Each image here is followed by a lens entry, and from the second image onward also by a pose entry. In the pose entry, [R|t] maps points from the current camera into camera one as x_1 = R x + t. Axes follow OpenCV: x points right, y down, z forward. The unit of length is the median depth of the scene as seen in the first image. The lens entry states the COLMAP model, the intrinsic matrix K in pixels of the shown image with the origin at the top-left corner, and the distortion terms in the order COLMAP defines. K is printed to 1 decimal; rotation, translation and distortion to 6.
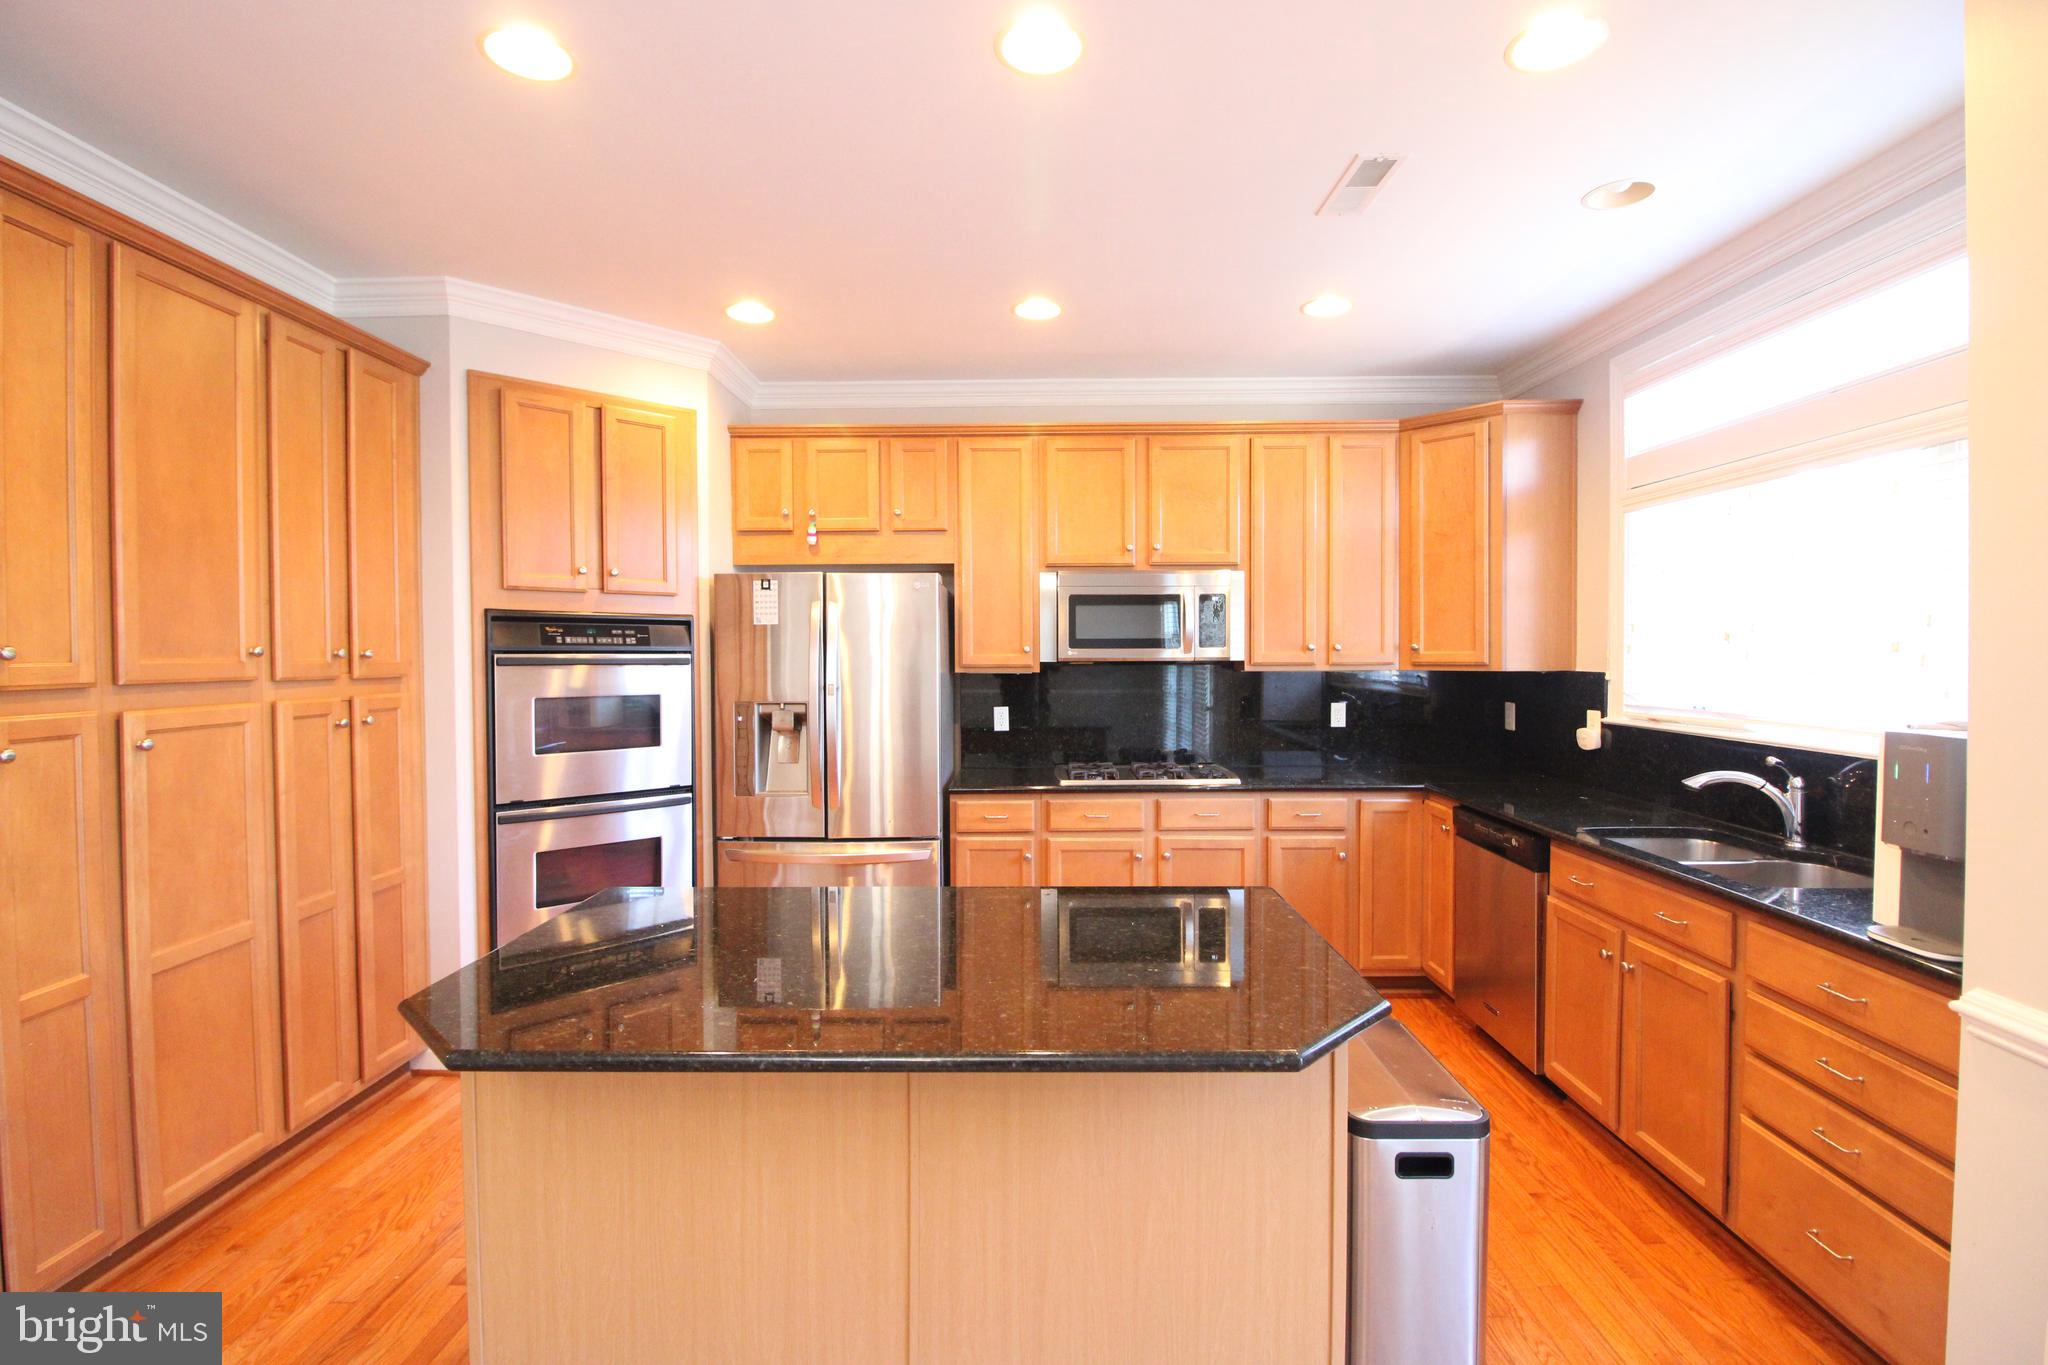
lens RADIAL K [[944.4, 0, 1036.6], [0, 944.4, 670.6], [0, 0, 1]] dist [-0.005250, -0.010705]
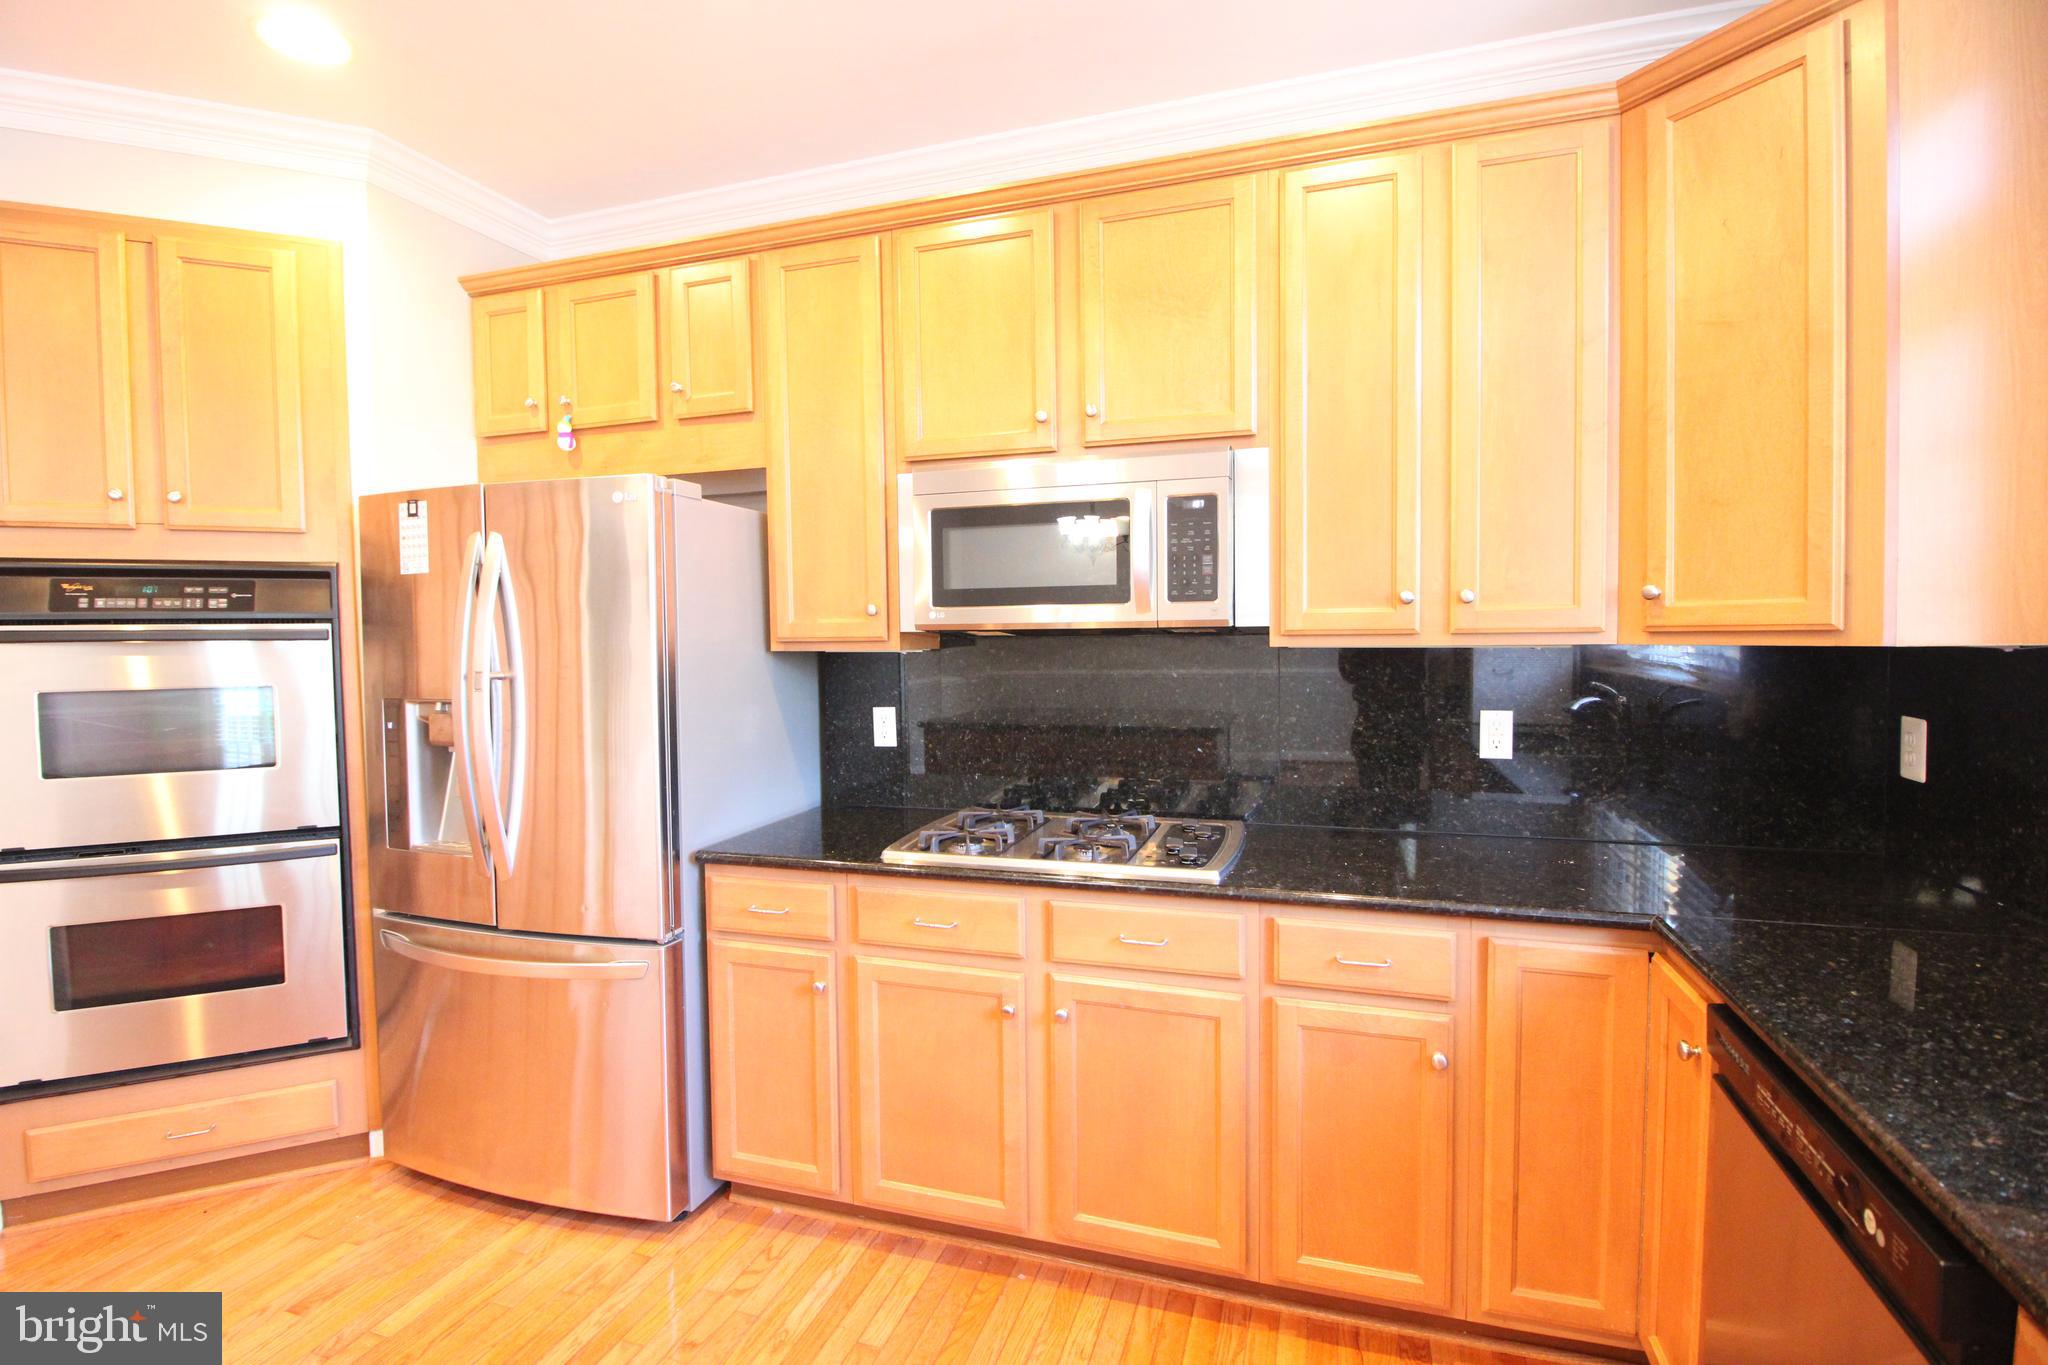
lens RADIAL K [[944.4, 0, 1026.6], [0, 944.4, 674.4], [0, 0, 1]] dist [-0.005250, -0.010705]
pose [[0.952033, 0.006378, -0.305928, 0.277378], [0.002305, 0.999605, 0.028015, 0.000524], [0.305985, -0.027377, 0.951643, 0.529433]]
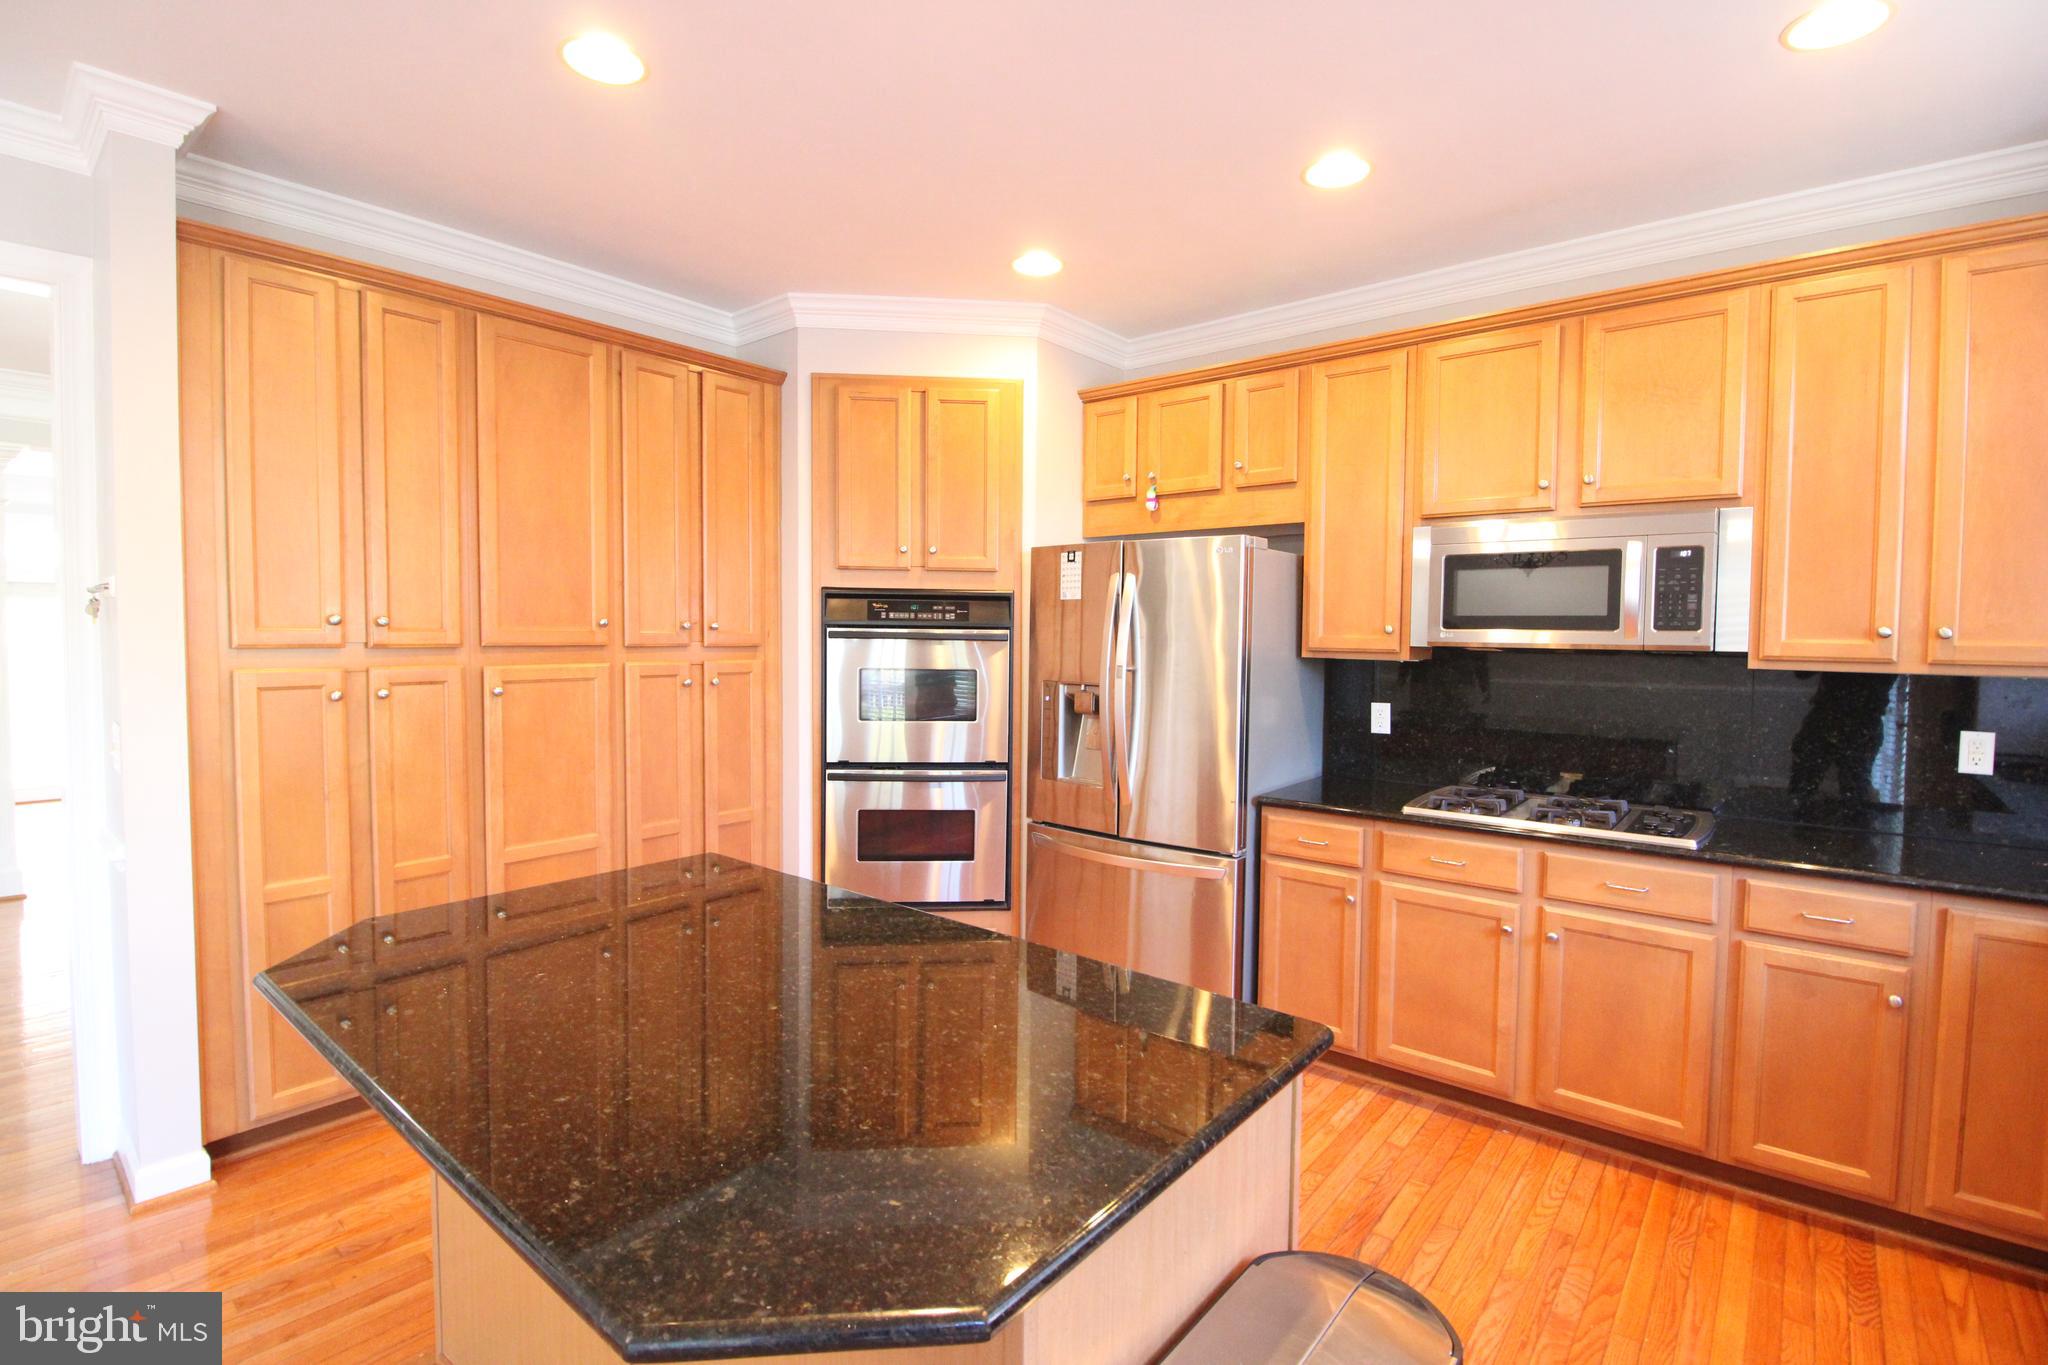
lens RADIAL K [[944.4, 0, 1024.8], [0, 944.4, 672.2], [0, 0, 1]] dist [-0.005250, -0.010705]
pose [[0.771958, 0.040461, -0.634384, 0.270635], [-0.025132, 0.999135, 0.033143, -0.006512], [0.635176, -0.009642, 0.772307, 0.244910]]
